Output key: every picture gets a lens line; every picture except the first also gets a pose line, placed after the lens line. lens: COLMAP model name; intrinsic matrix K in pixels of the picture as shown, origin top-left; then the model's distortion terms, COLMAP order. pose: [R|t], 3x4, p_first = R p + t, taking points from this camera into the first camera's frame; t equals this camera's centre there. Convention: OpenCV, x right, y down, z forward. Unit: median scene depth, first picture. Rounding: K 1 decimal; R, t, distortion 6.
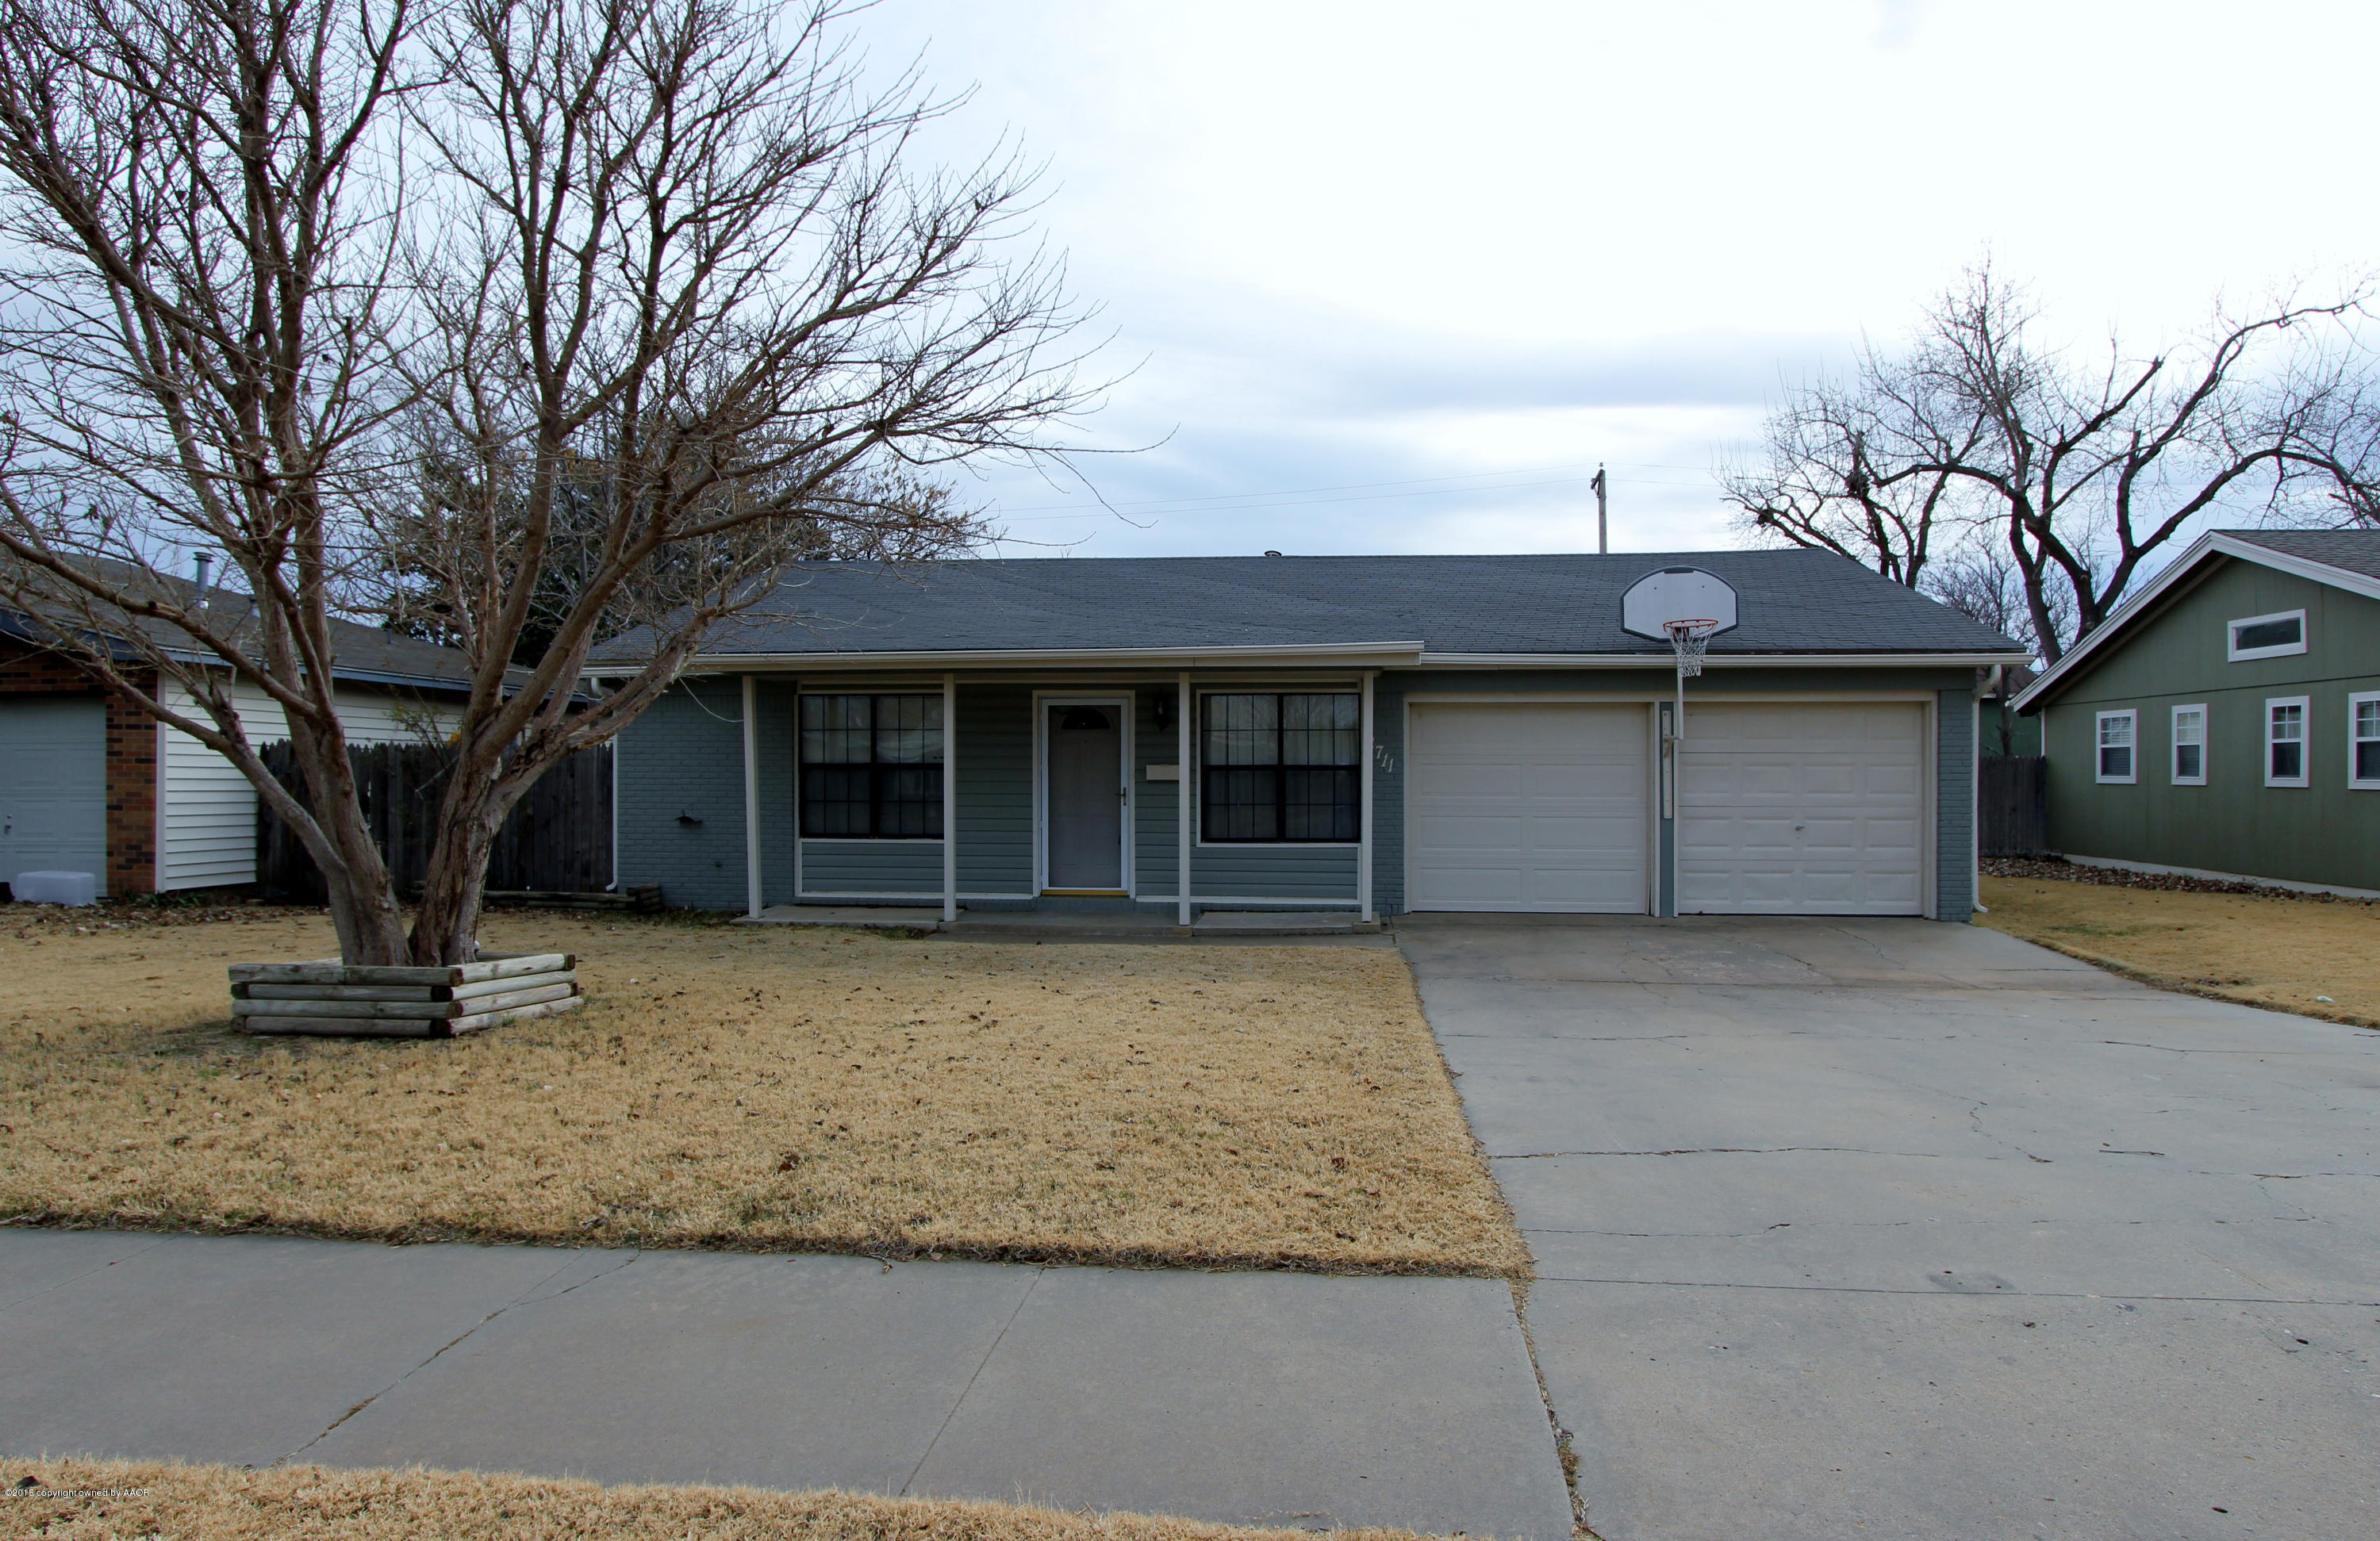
lens RADIAL K [[1465.4, 0, 1190.0], [0, 1465.4, 770.5], [0, 0, 1]] dist [-0.012483, 0.000057]
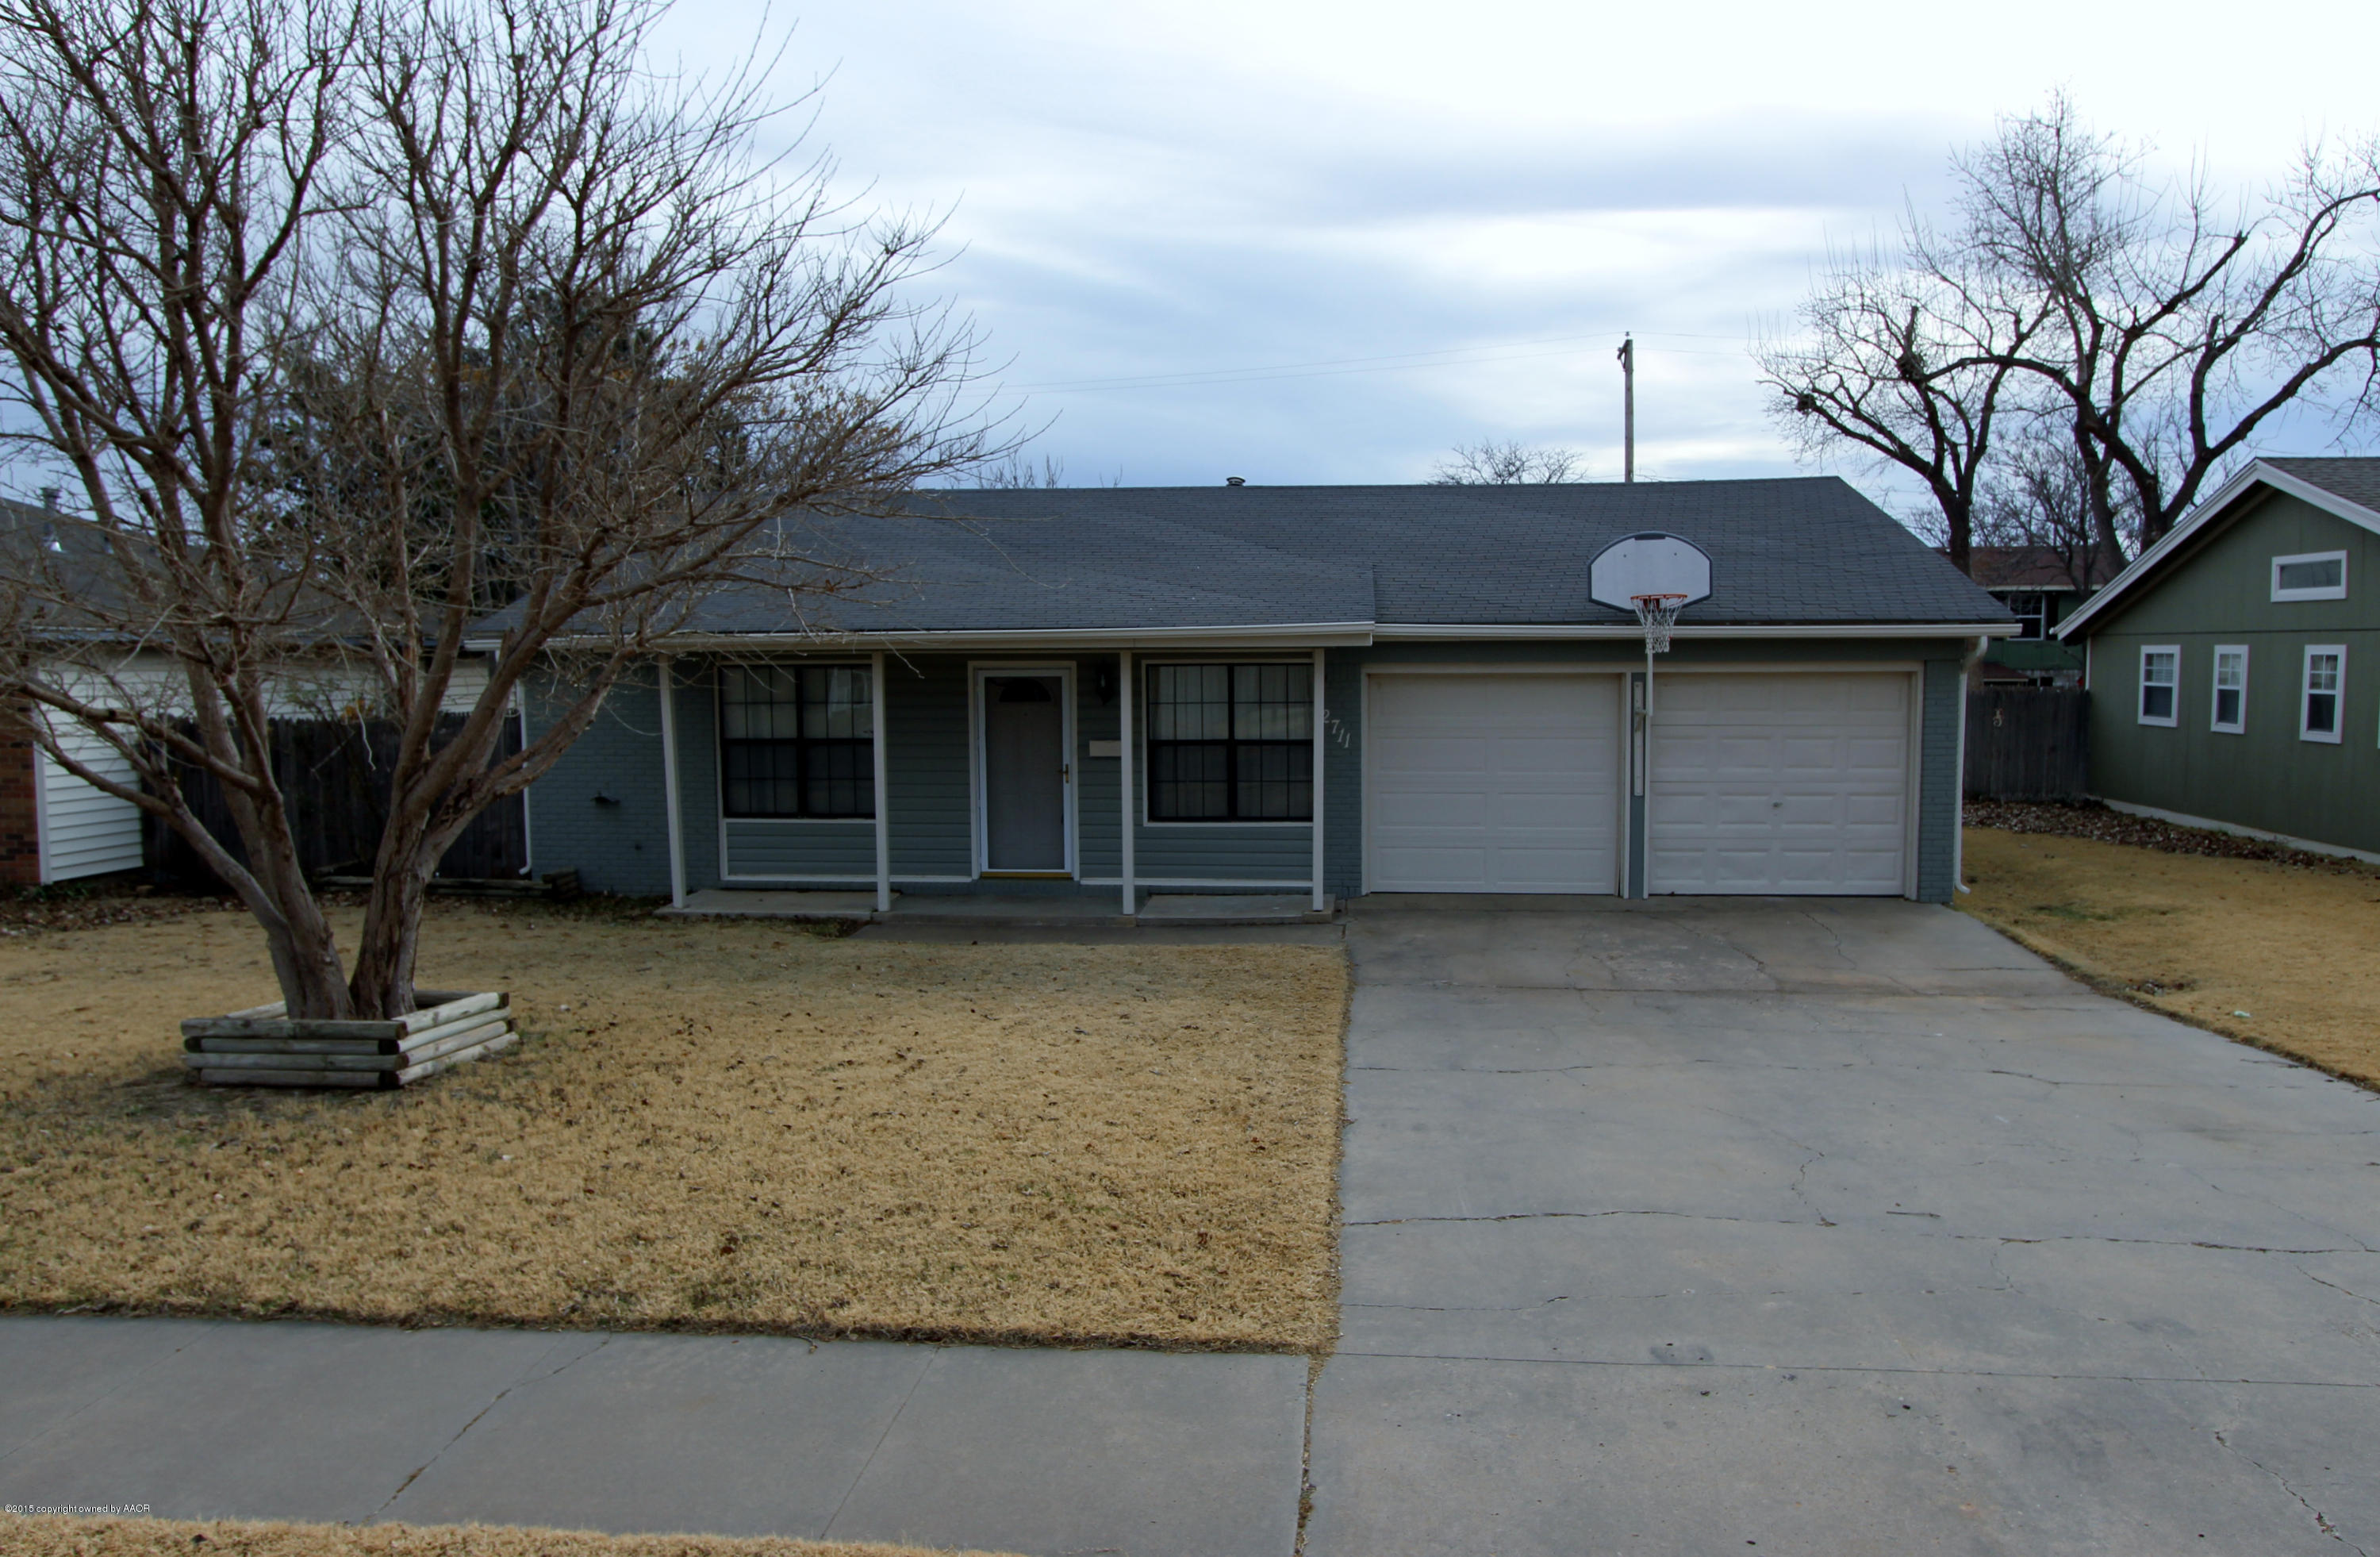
lens RADIAL K [[1741.2, 0, 1190.0], [0, 1741.2, 778.5], [0, 0, 1]] dist [-0.009446, 0.002813]
pose [[0.999958, -0.008375, 0.003621, 0.042135], [0.008046, 0.996526, 0.082891, -0.098784], [-0.004303, -0.082859, 0.996552, -0.162868]]
